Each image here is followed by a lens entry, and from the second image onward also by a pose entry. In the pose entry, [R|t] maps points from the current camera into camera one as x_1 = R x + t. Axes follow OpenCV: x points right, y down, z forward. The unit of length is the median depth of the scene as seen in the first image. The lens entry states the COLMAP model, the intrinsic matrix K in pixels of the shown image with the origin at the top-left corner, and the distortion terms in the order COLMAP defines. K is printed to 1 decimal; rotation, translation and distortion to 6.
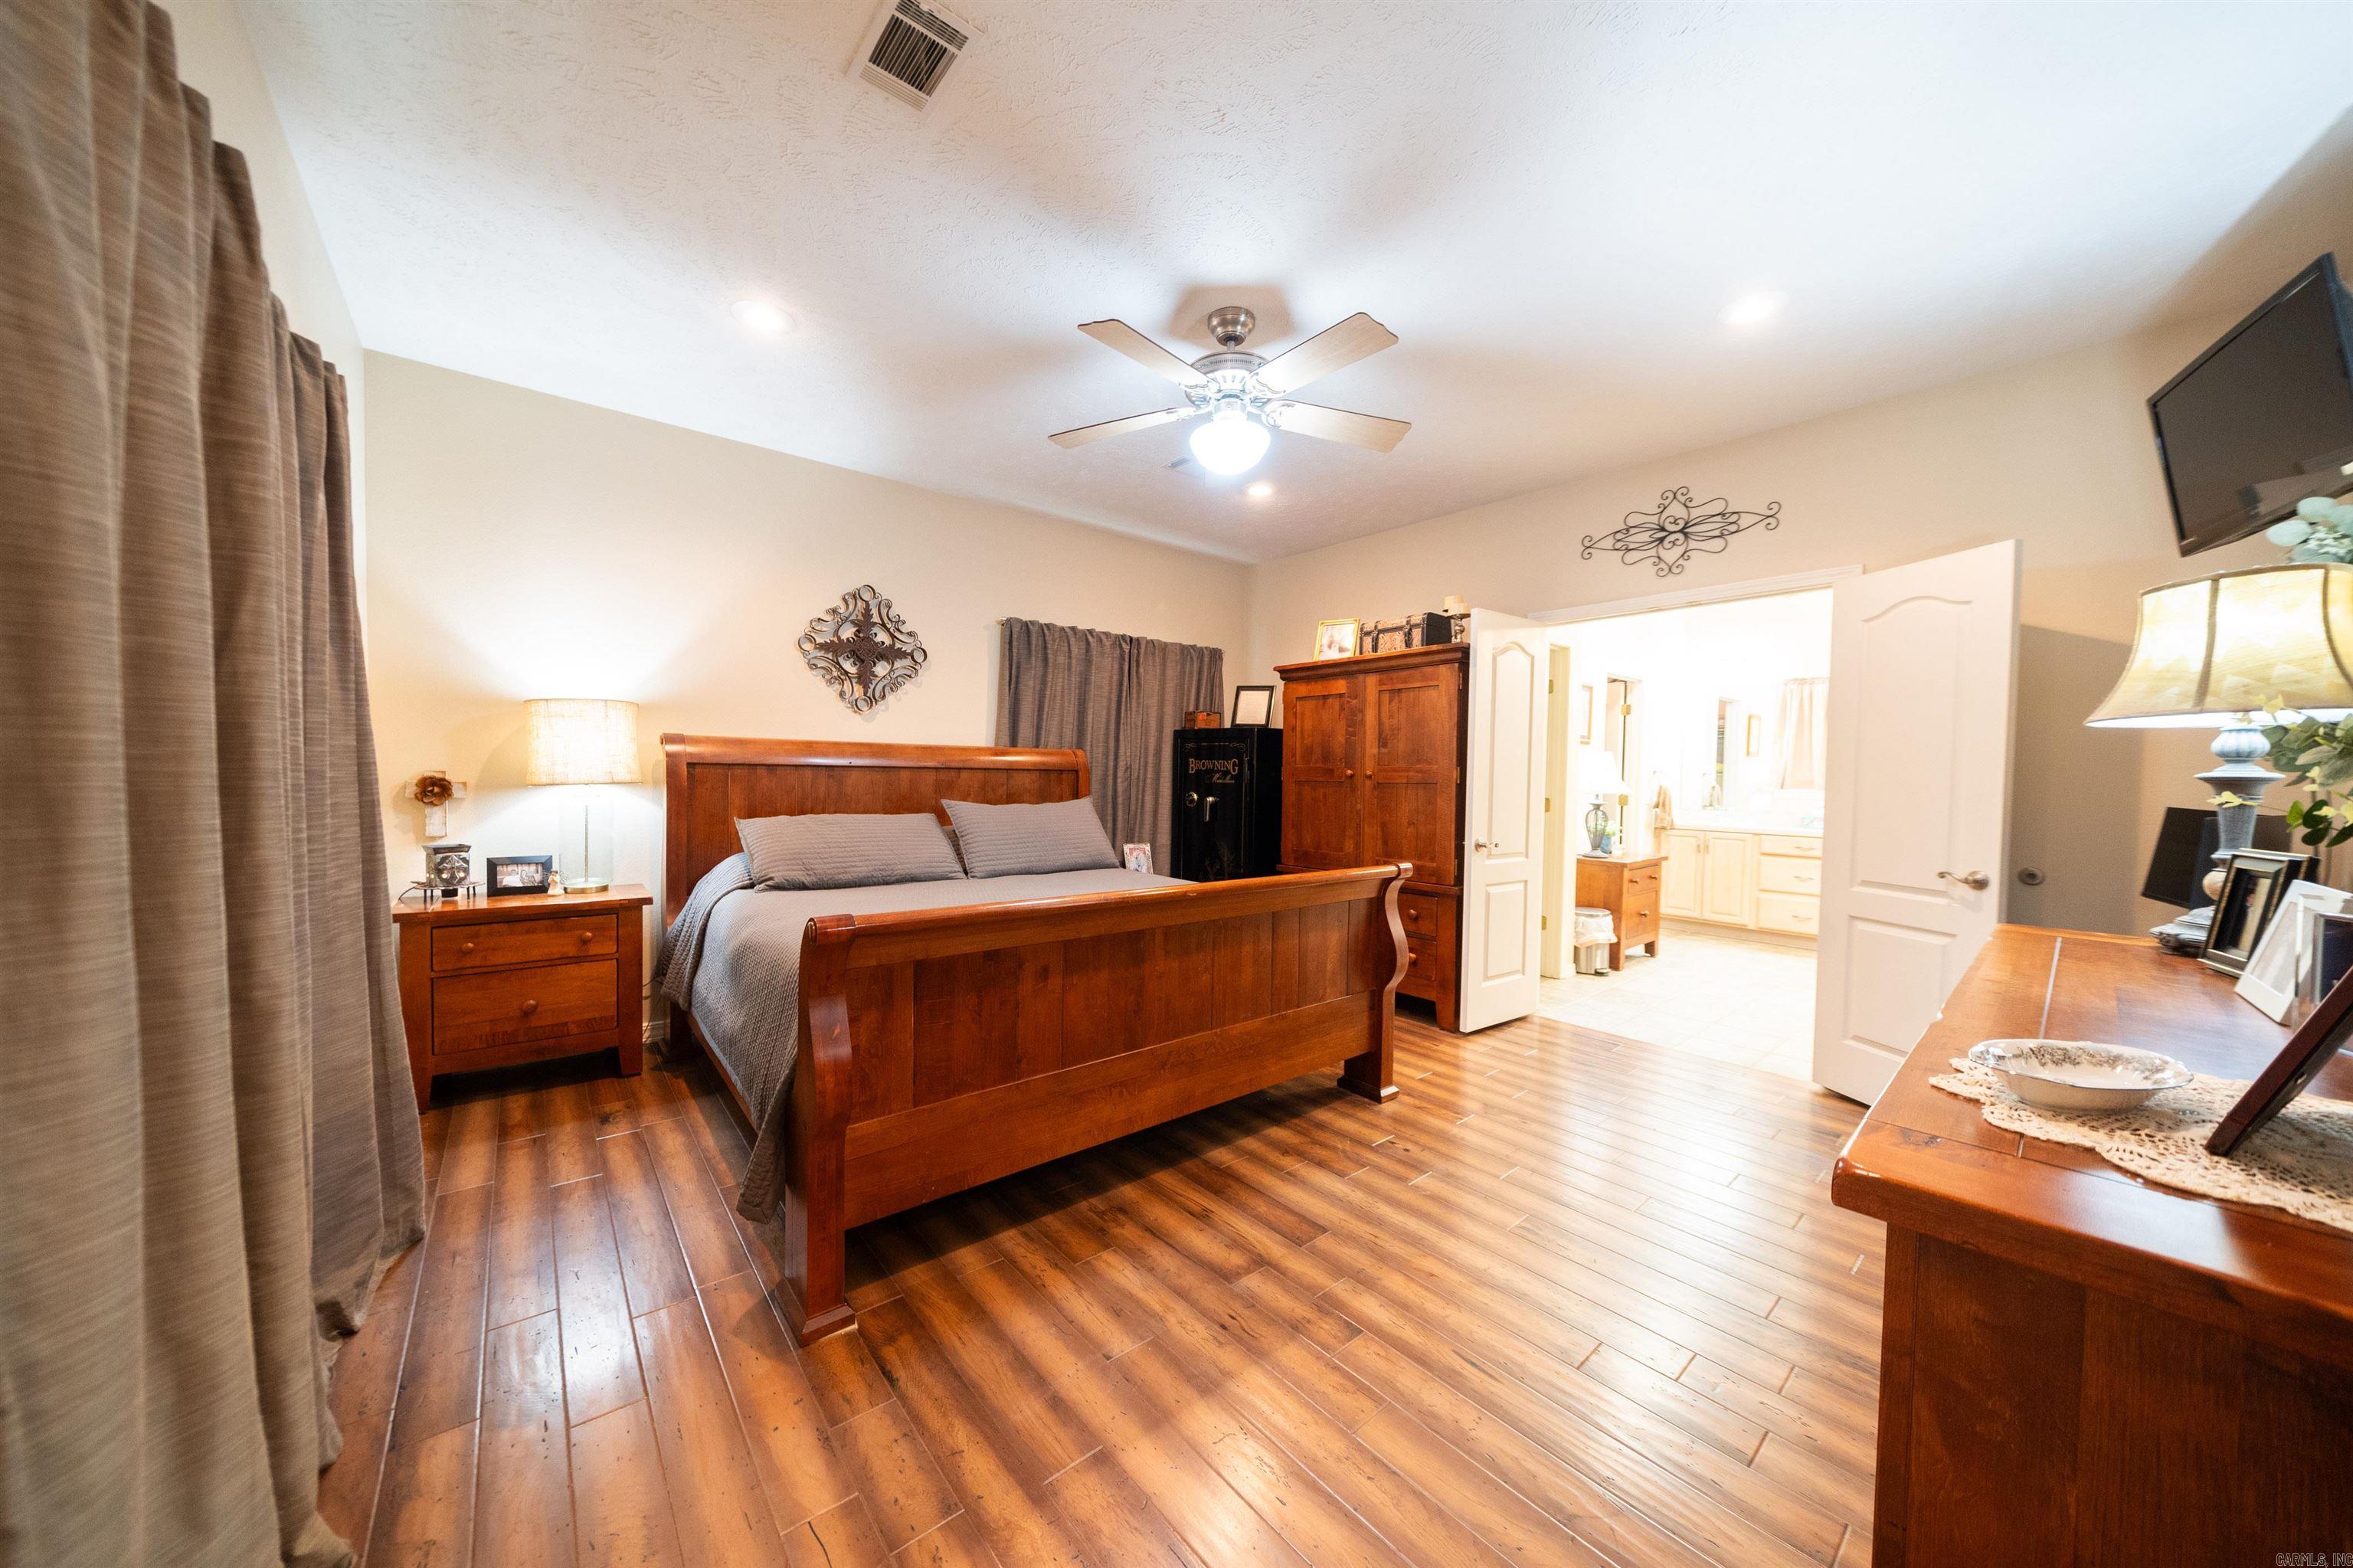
lens RADIAL K [[795.6, 0, 1170.8], [0, 795.6, 795.6], [0, 0, 1]] dist [-0.003997, -0.000083]
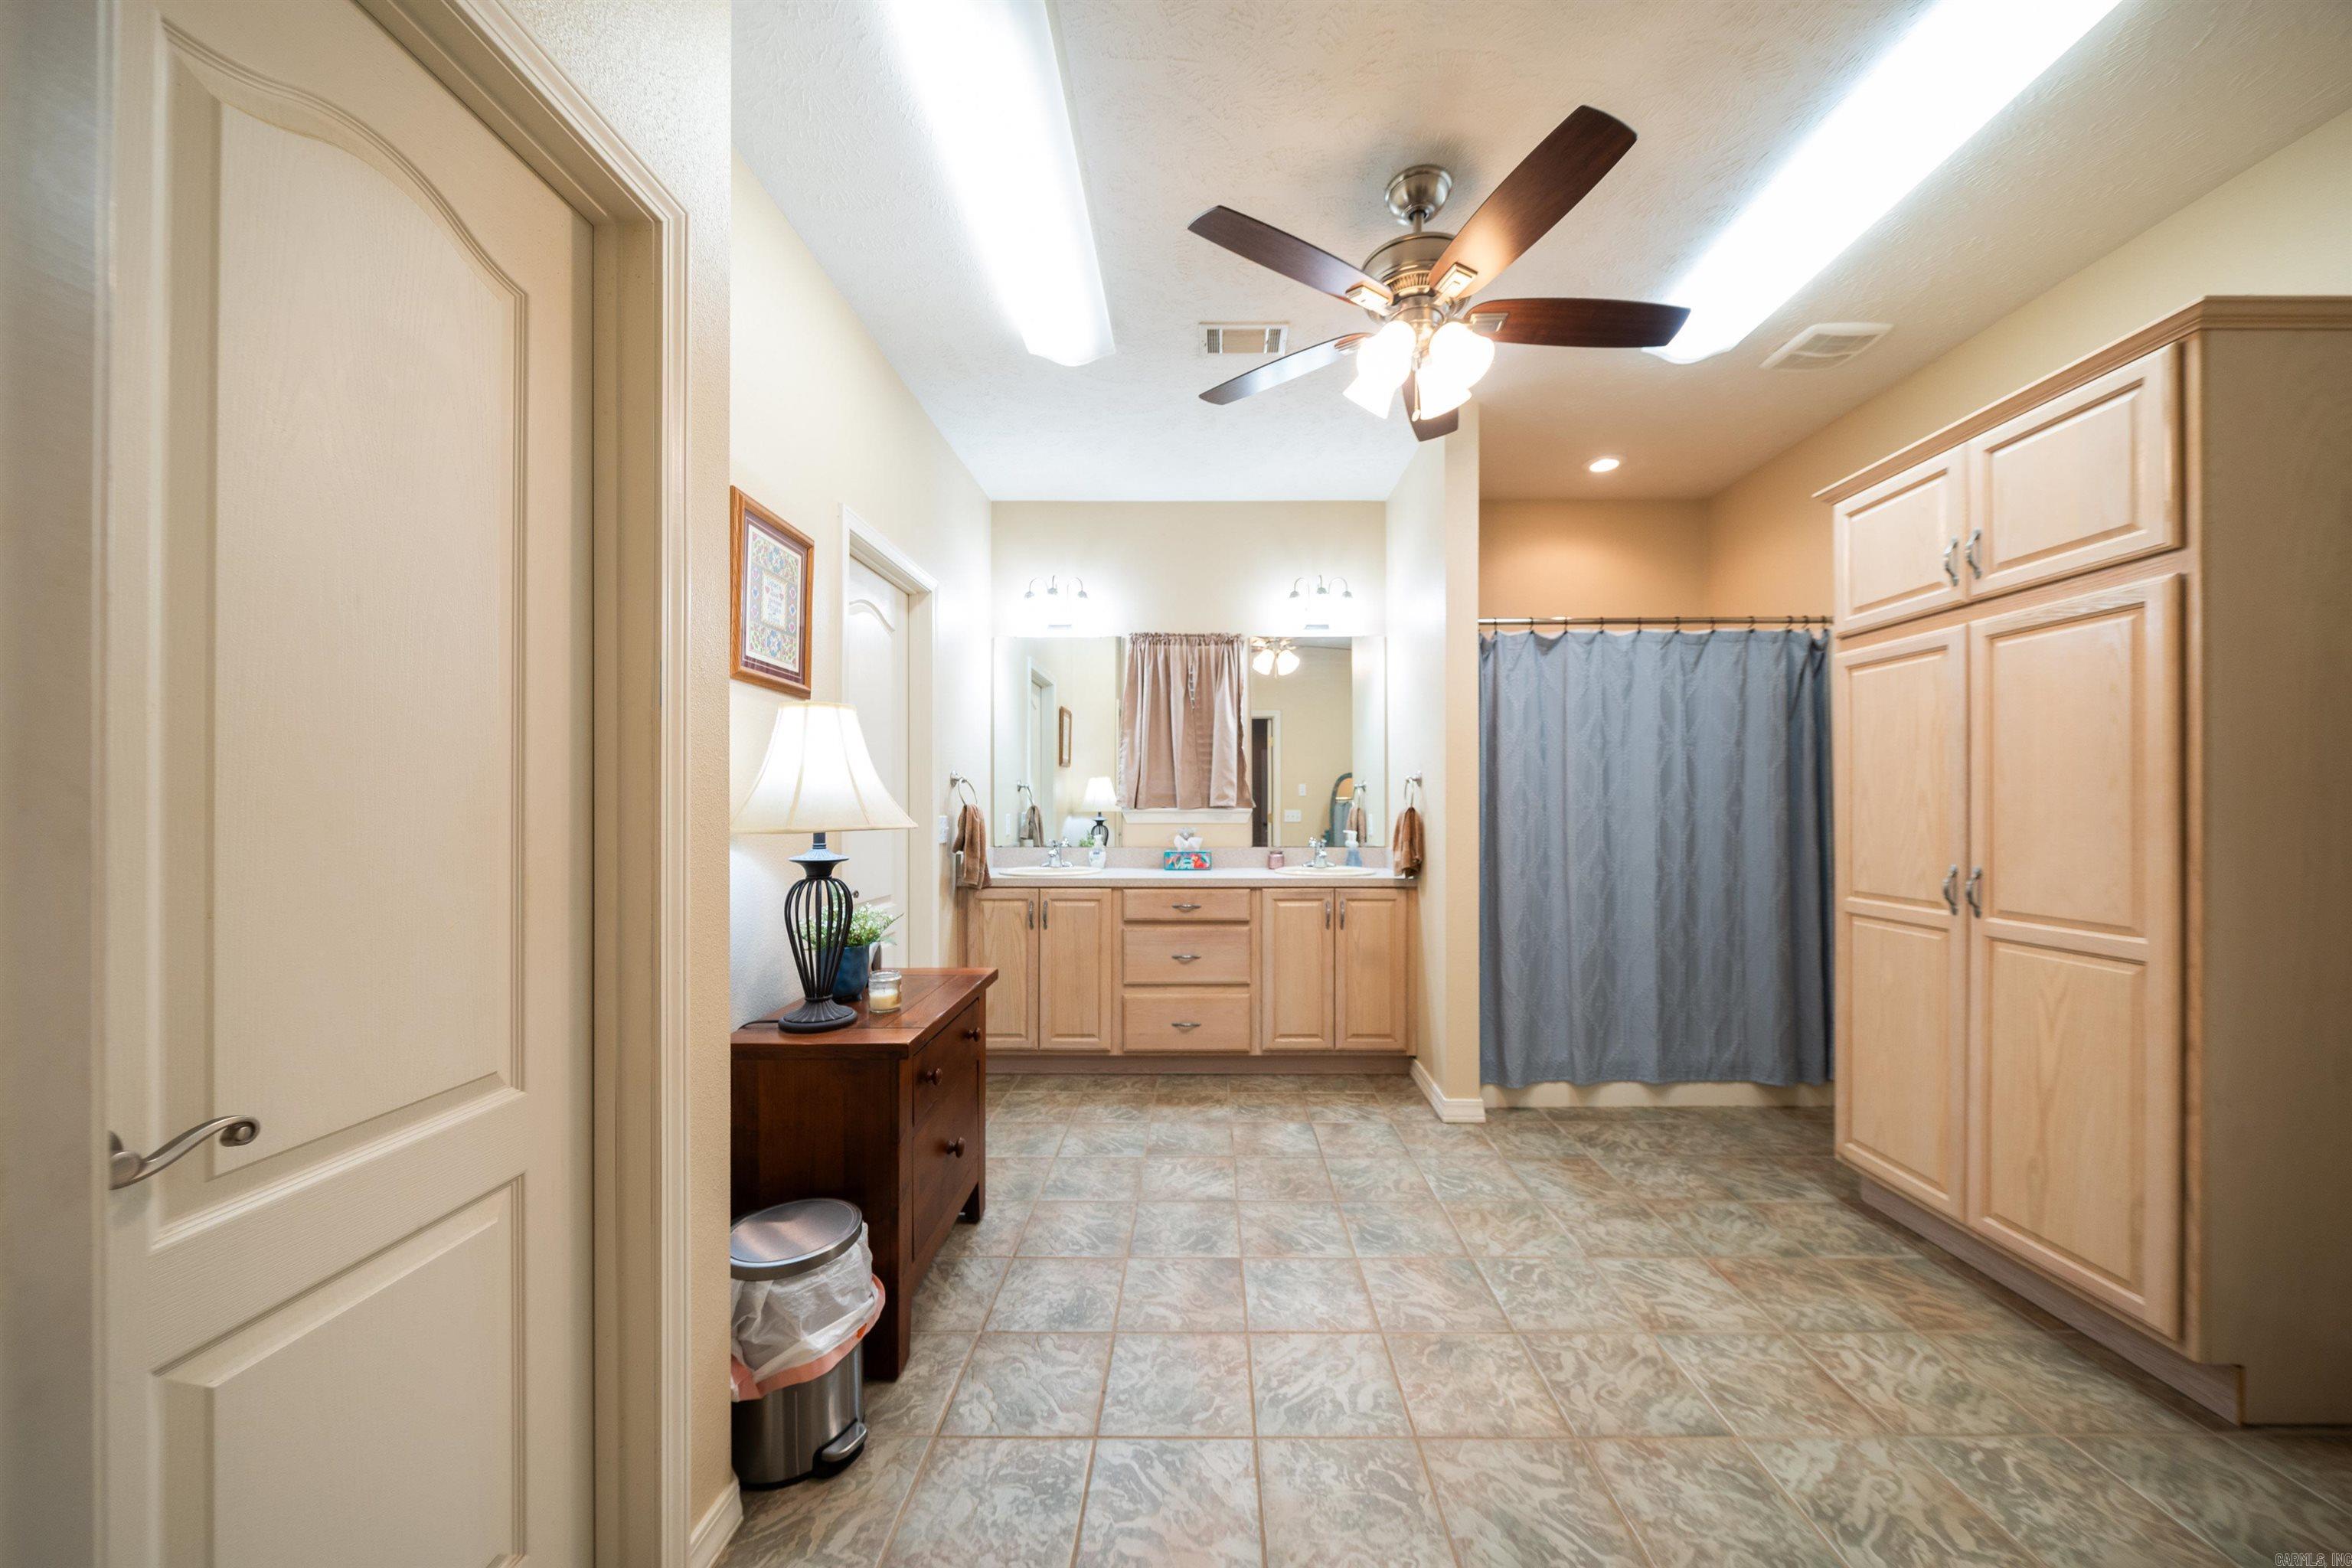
lens RADIAL K [[802.8, 0, 1215.0], [0, 802.8, 804.6], [0, 0, 1]] dist [-0.000117, -0.000054]
pose [[0.630207, -0.016638, 0.776249, 0.370092], [0.031548, 0.999493, -0.004189, -0.006783], [-0.775786, 0.027129, 0.630412, 0.641458]]
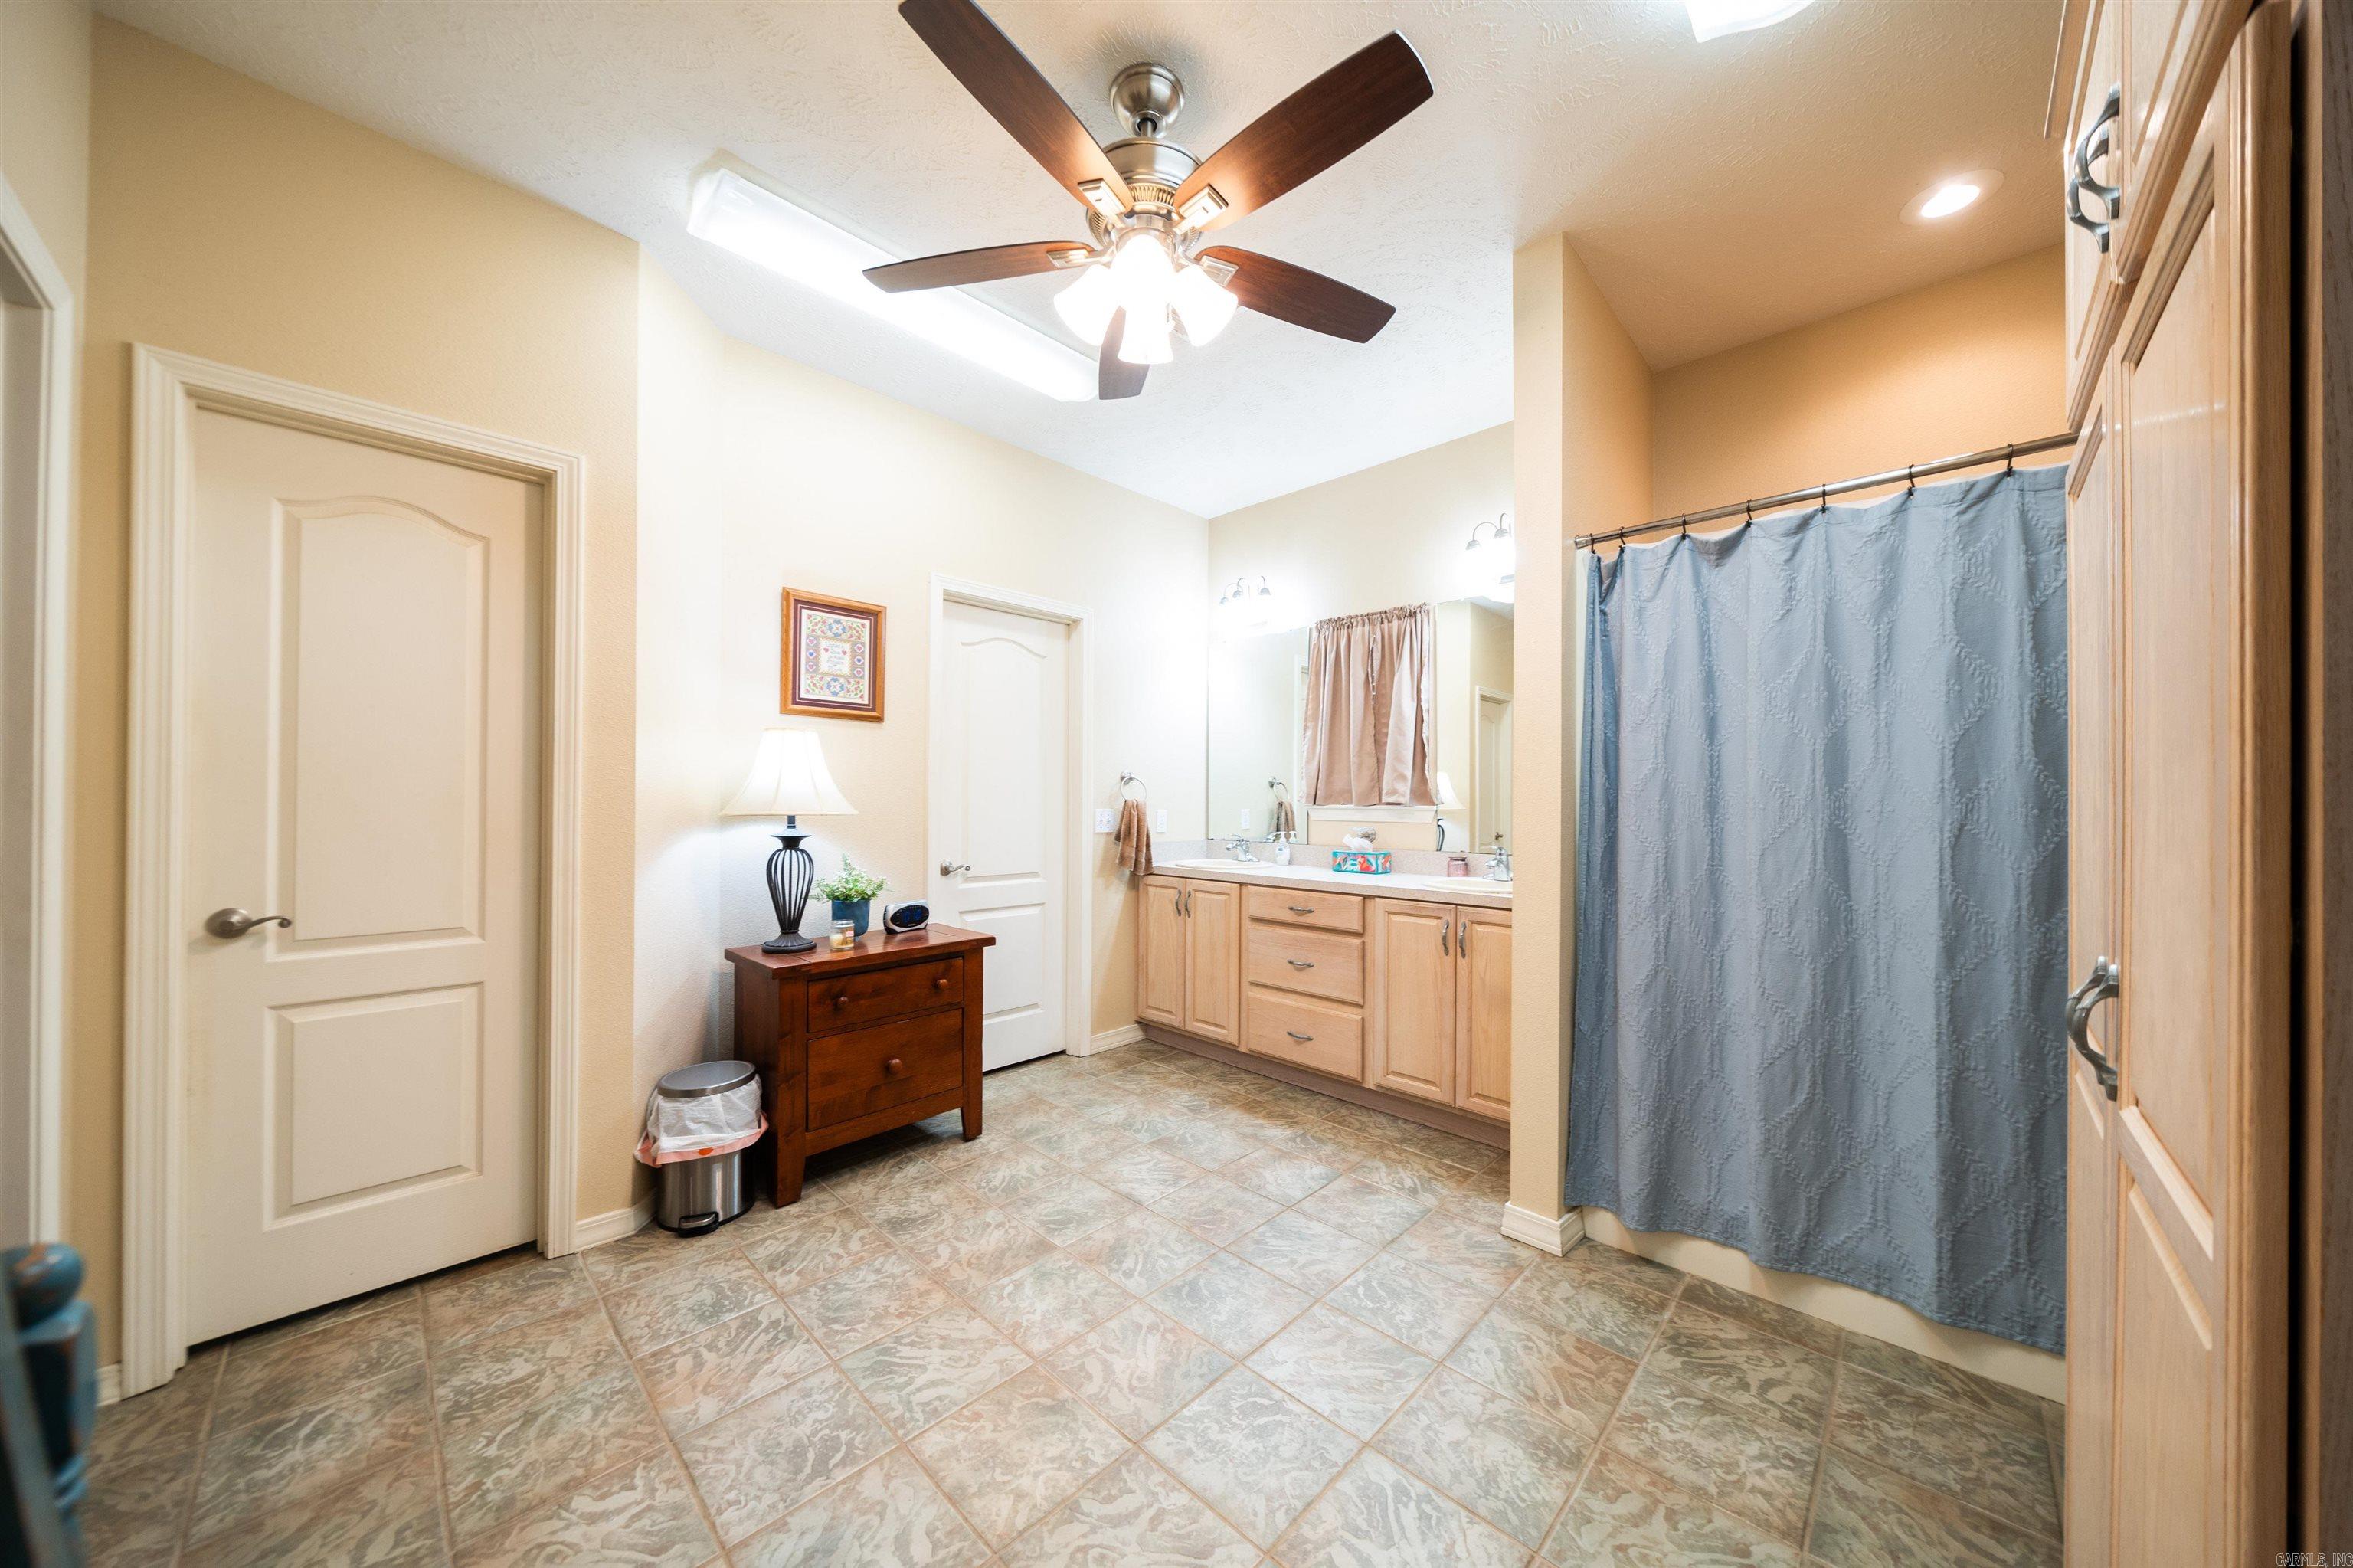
lens RADIAL K [[795.6, 0, 1170.8], [0, 795.6, 795.6], [0, 0, 1]] dist [-0.003997, -0.000083]
pose [[0.993839, -0.010688, 0.110317, 0.690171], [0.014139, 0.999433, -0.030545, 0.002993], [-0.109928, 0.031917, 0.993427, 0.483958]]
